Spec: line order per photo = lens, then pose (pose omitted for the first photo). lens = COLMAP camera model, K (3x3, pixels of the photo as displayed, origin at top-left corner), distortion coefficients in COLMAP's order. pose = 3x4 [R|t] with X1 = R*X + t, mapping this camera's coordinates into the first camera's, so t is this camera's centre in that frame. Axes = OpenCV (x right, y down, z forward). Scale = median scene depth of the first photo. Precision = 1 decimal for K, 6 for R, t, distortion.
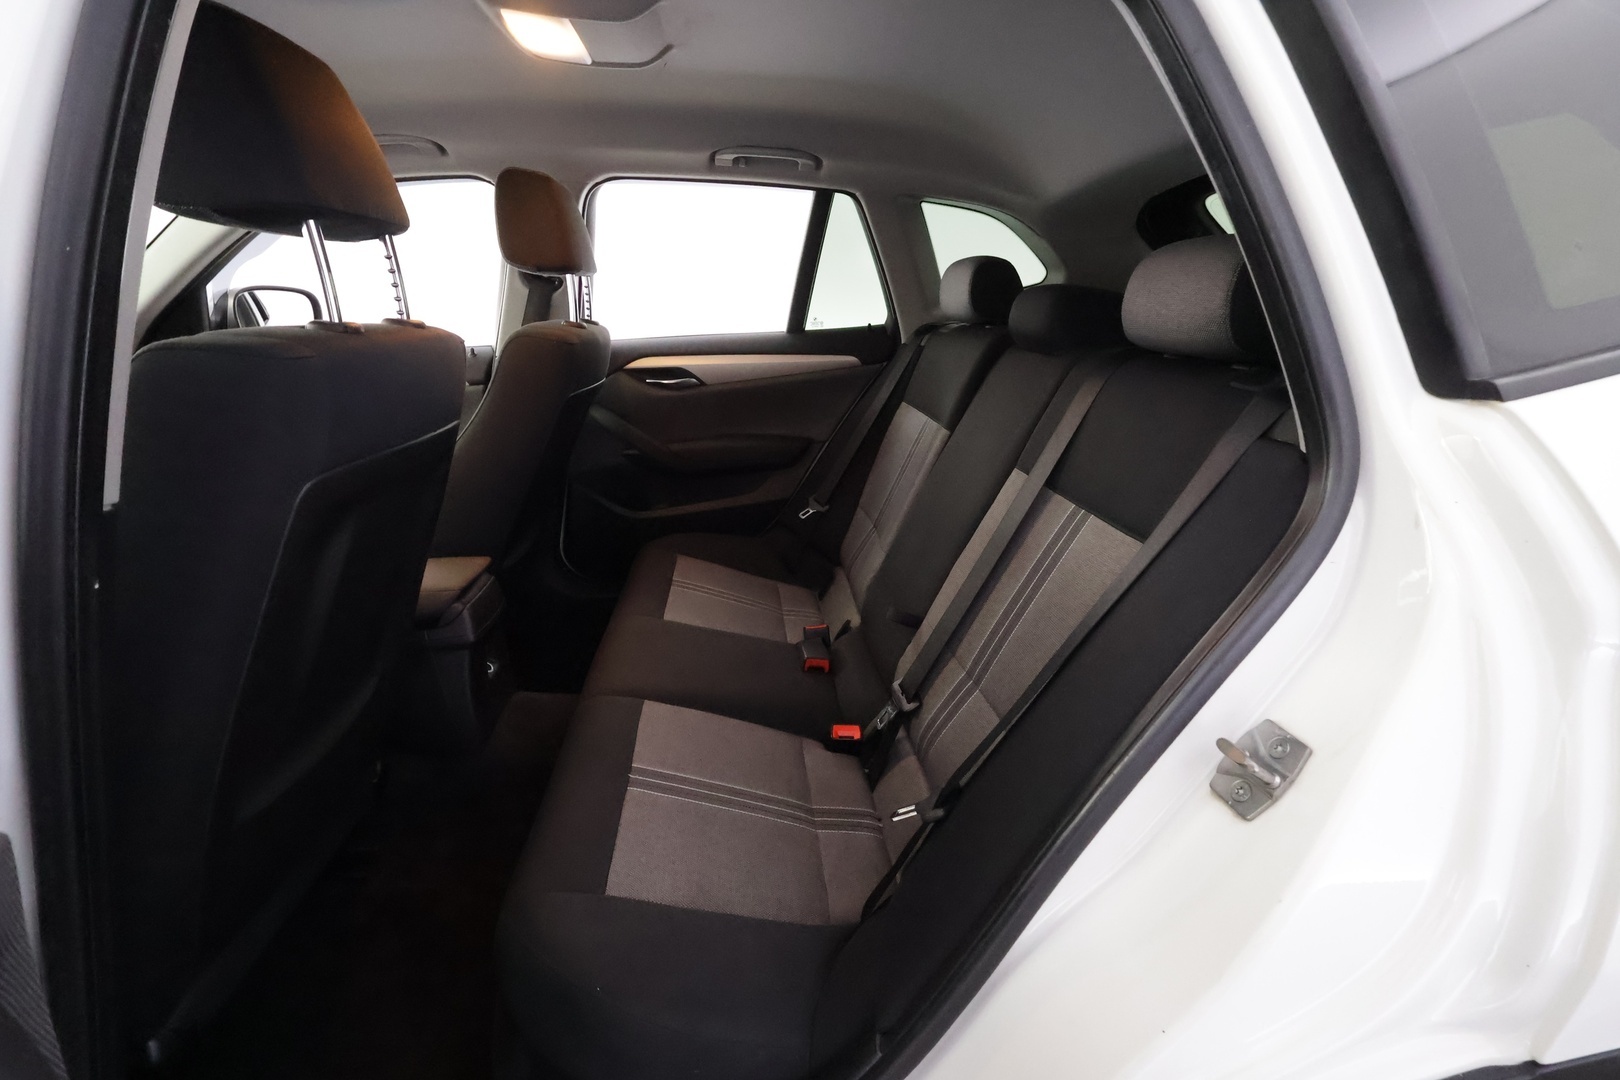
lens RADIAL K [[735.5, 0, 810.0], [0, 735.5, 540.0], [0, 0, 1]] dist [-0.002603, 0.000099]
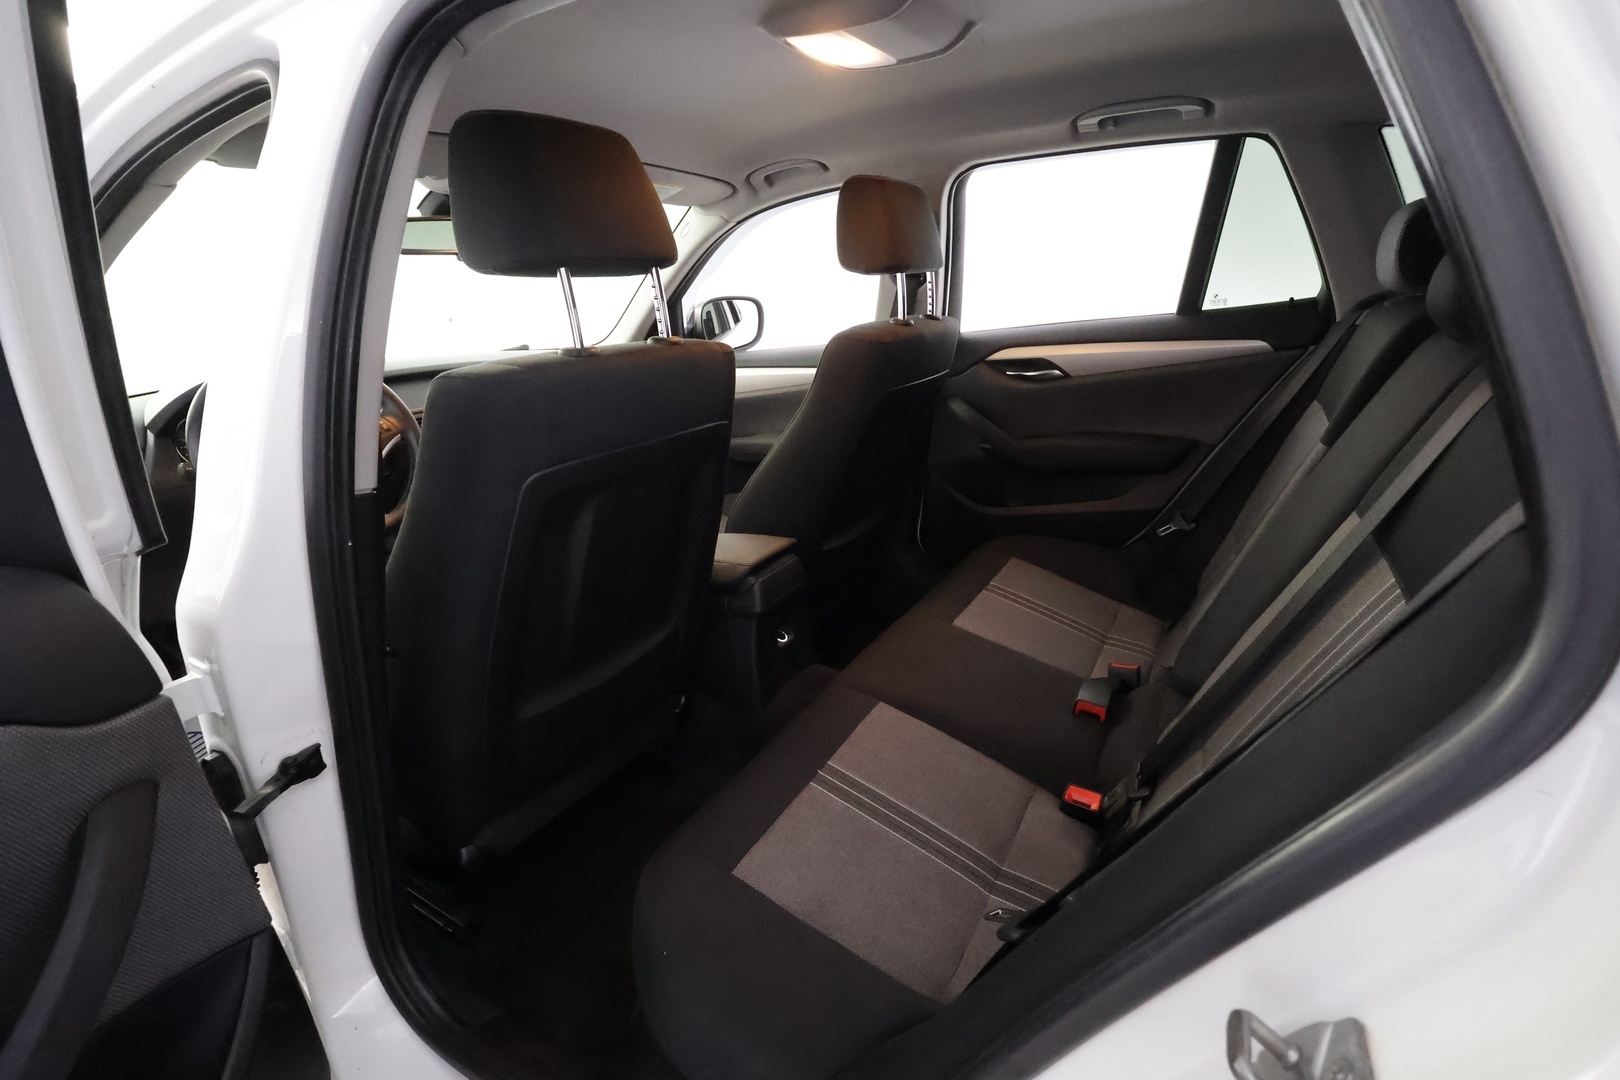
lens RADIAL K [[735.5, 0, 810.0], [0, 735.5, 540.0], [0, 0, 1]] dist [-0.002603, 0.000099]
pose [[0.810265, 0.125432, -0.572484, 0.162104], [-0.109892, 0.992019, 0.061817, -0.034961], [0.575669, 0.012823, 0.817582, 0.079660]]
